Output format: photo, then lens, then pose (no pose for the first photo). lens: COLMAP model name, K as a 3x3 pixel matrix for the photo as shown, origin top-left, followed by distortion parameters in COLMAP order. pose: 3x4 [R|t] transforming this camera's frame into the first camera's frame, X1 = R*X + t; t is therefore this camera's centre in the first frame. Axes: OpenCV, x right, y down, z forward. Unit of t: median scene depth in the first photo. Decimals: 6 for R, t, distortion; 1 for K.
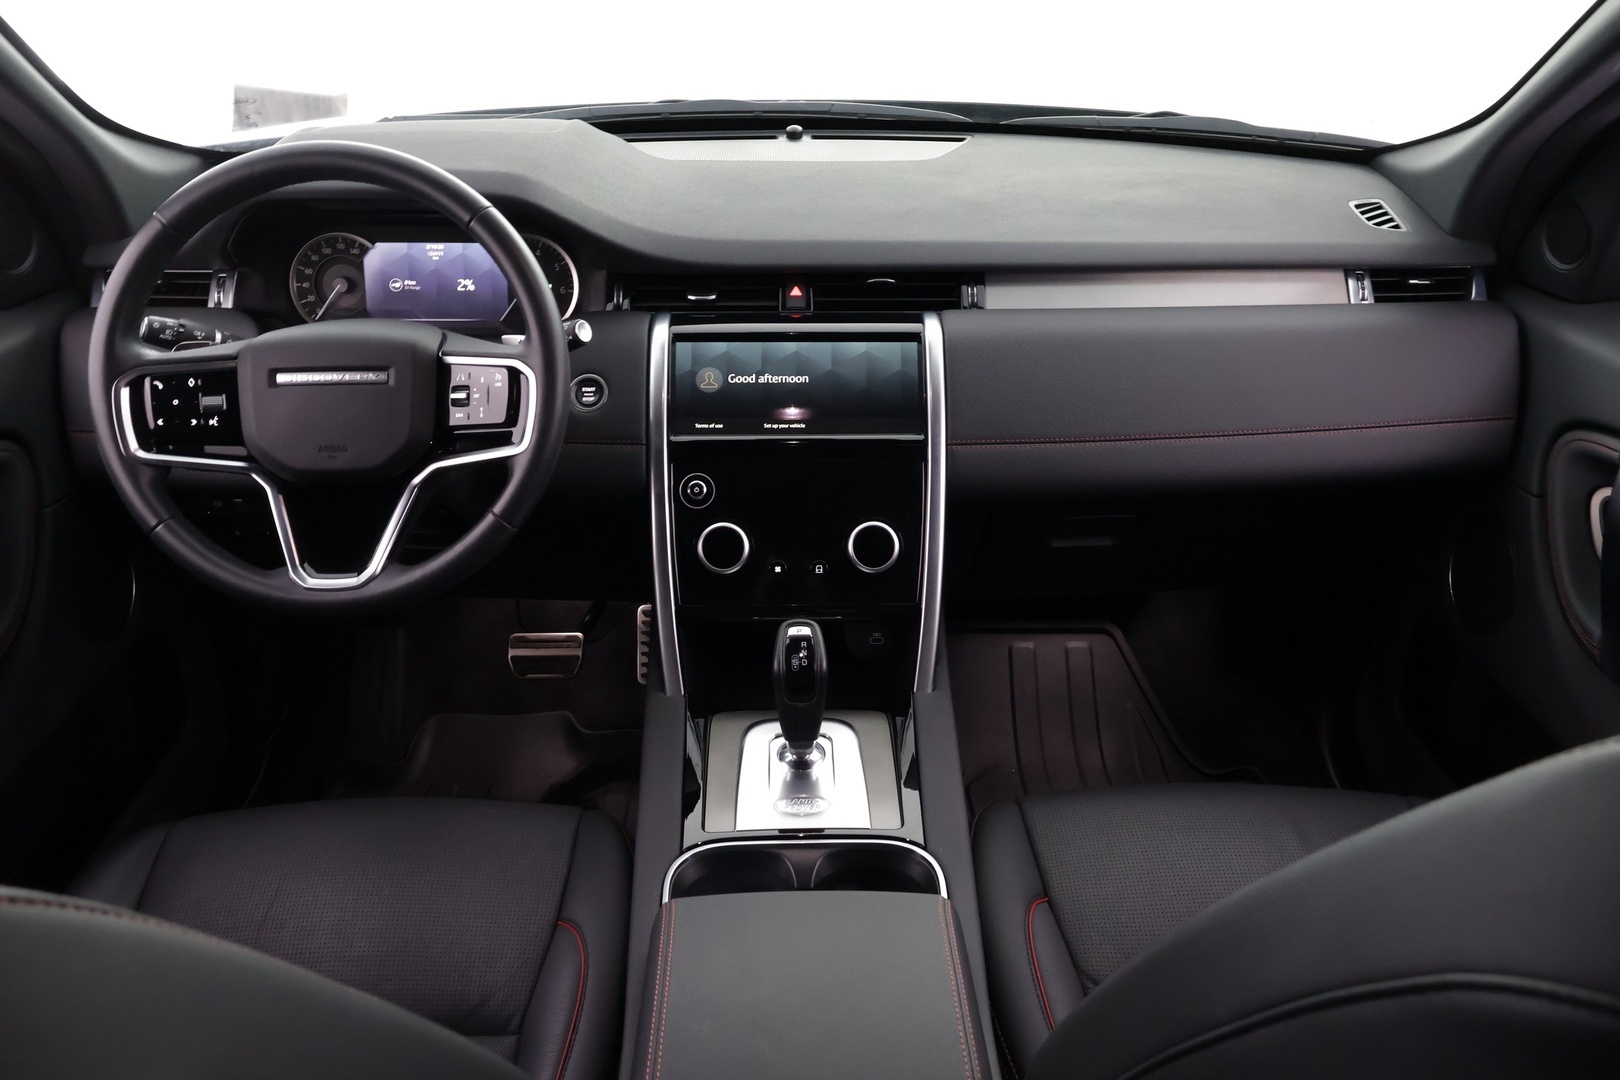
lens RADIAL K [[1254.9, 0, 810.0], [0, 1254.9, 540.0], [0, 0, 1]] dist [-0.001897, 0.009755]
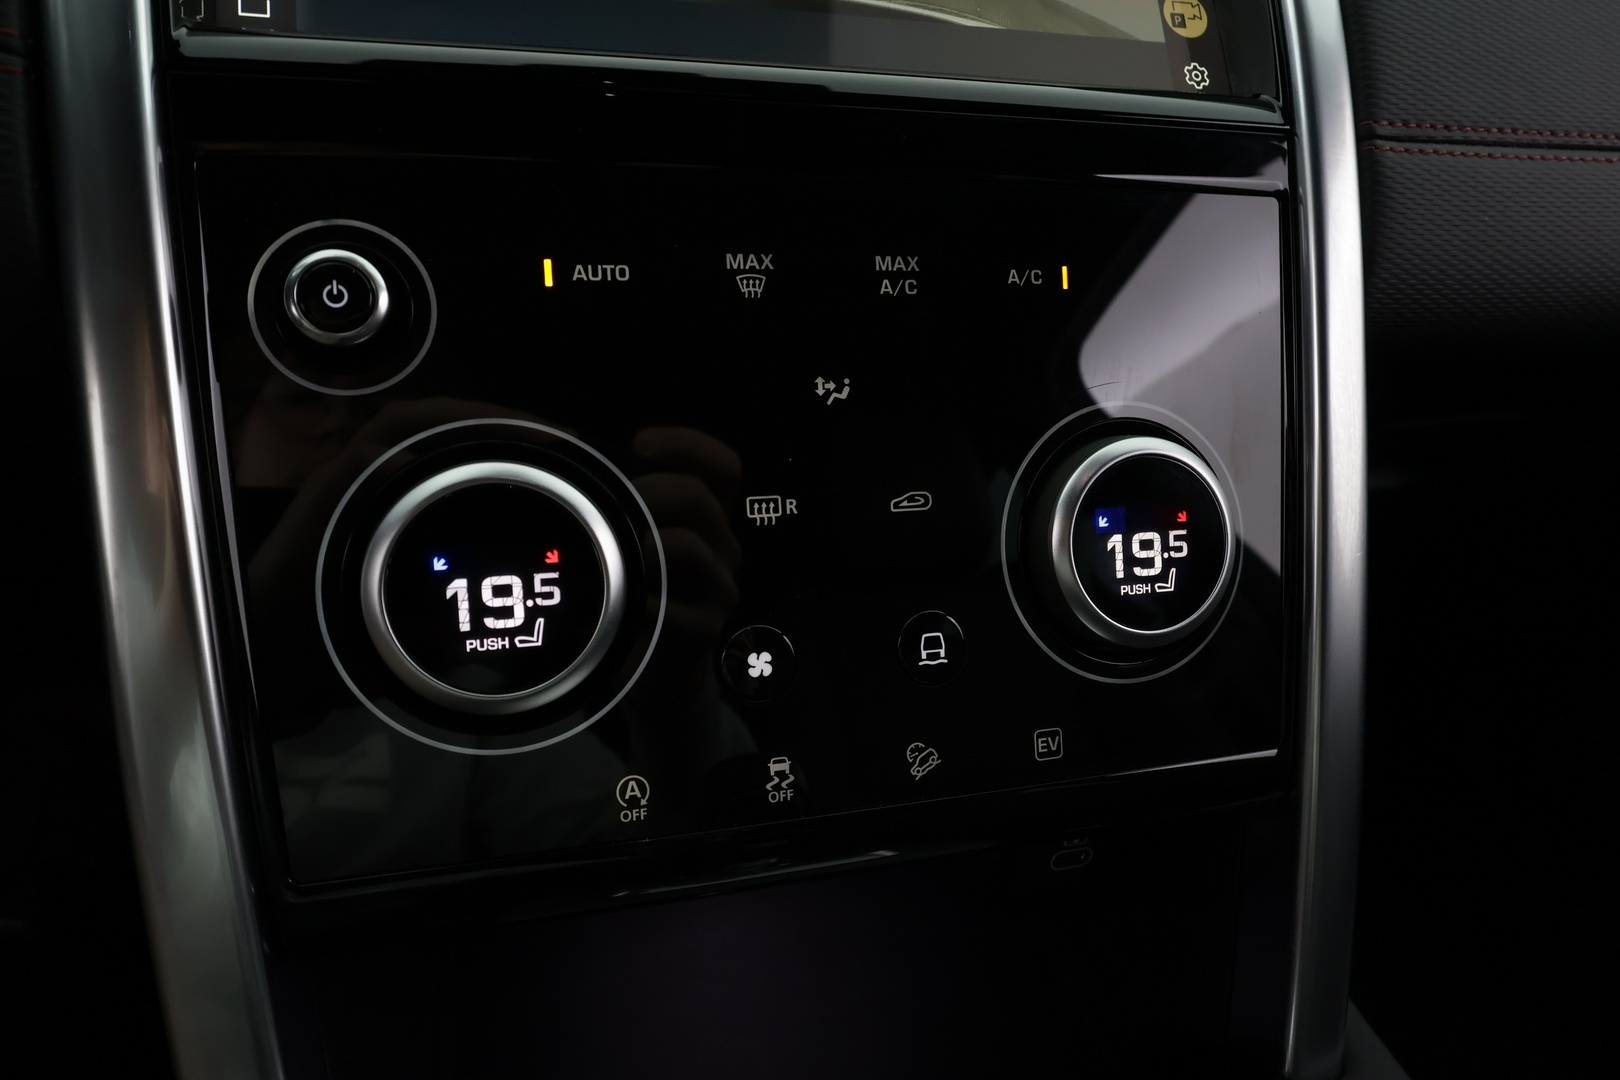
lens RADIAL K [[1019.0, 0, 810.0], [0, 1019.0, 540.0], [0, 0, 1]] dist [0.002424, -0.000957]
pose [[0.964366, -0.054770, 0.258842, -0.060183], [0.039539, 0.997186, 0.063690, -0.009374], [-0.261602, -0.051186, 0.963818, 0.798819]]
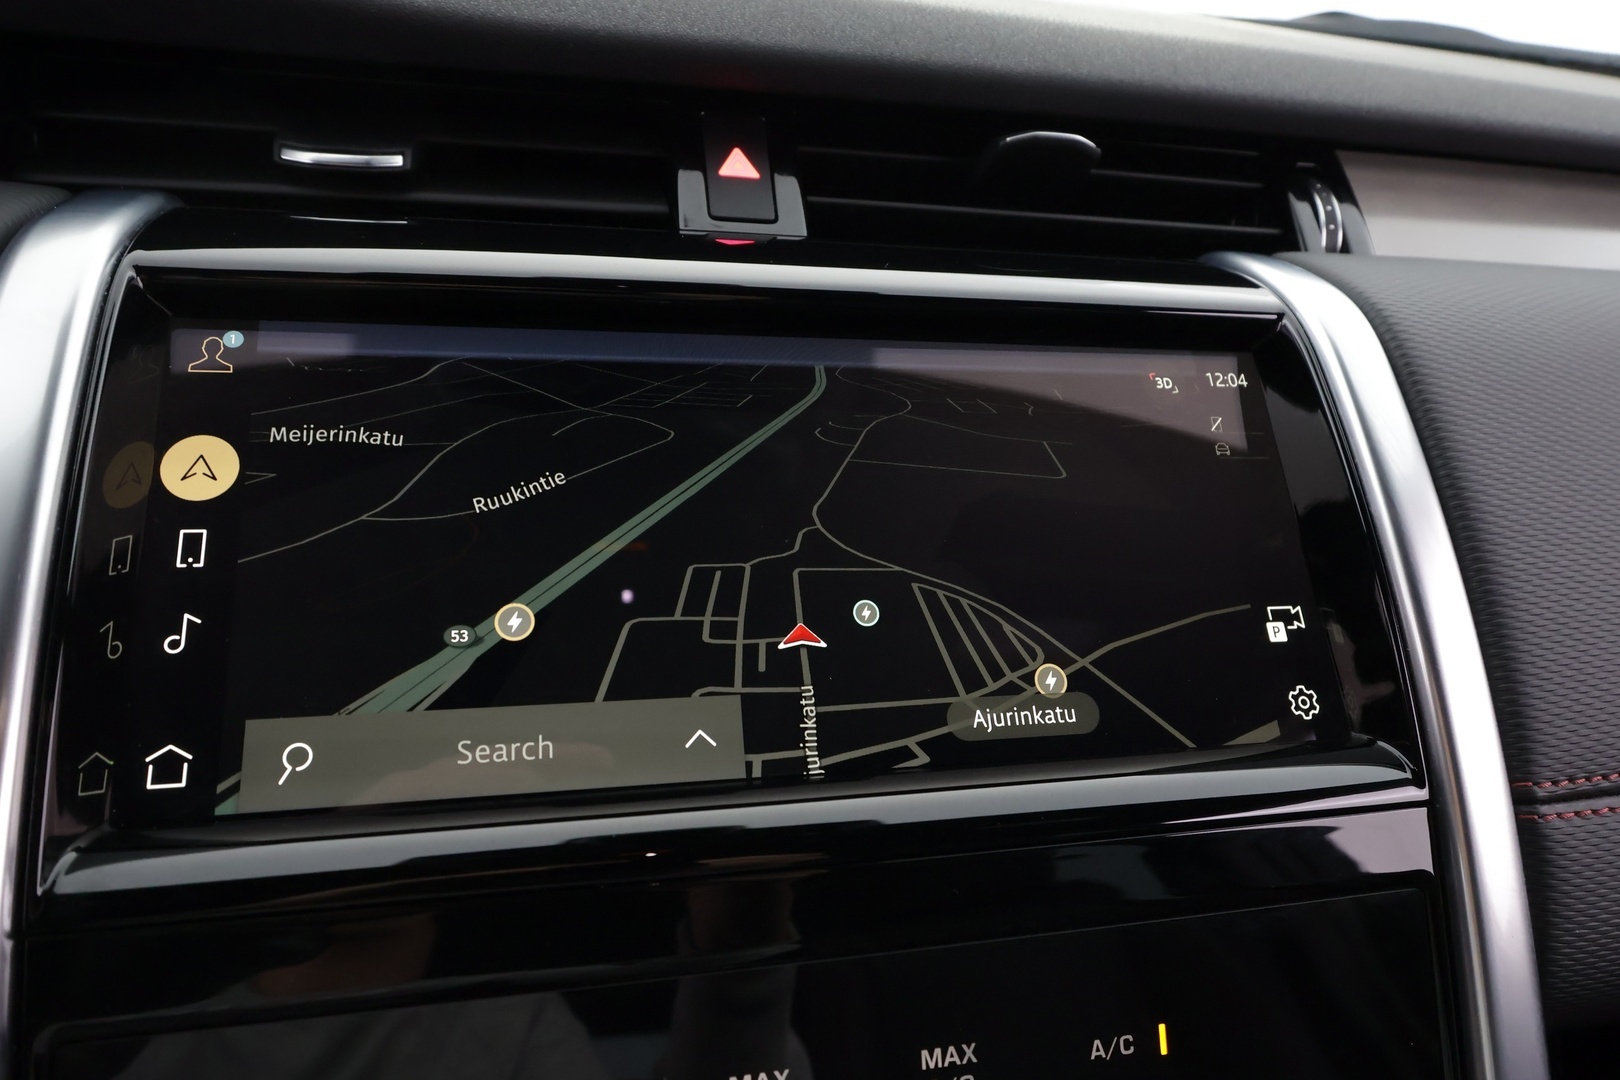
lens RADIAL K [[1019.0, 0, 810.0], [0, 1019.0, 540.0], [0, 0, 1]] dist [0.002424, -0.000957]
pose [[0.975619, -0.011399, 0.219175, -0.044973], [0.032344, 0.995214, -0.092215, -0.105298], [-0.217075, 0.097056, 0.971318, 0.830829]]
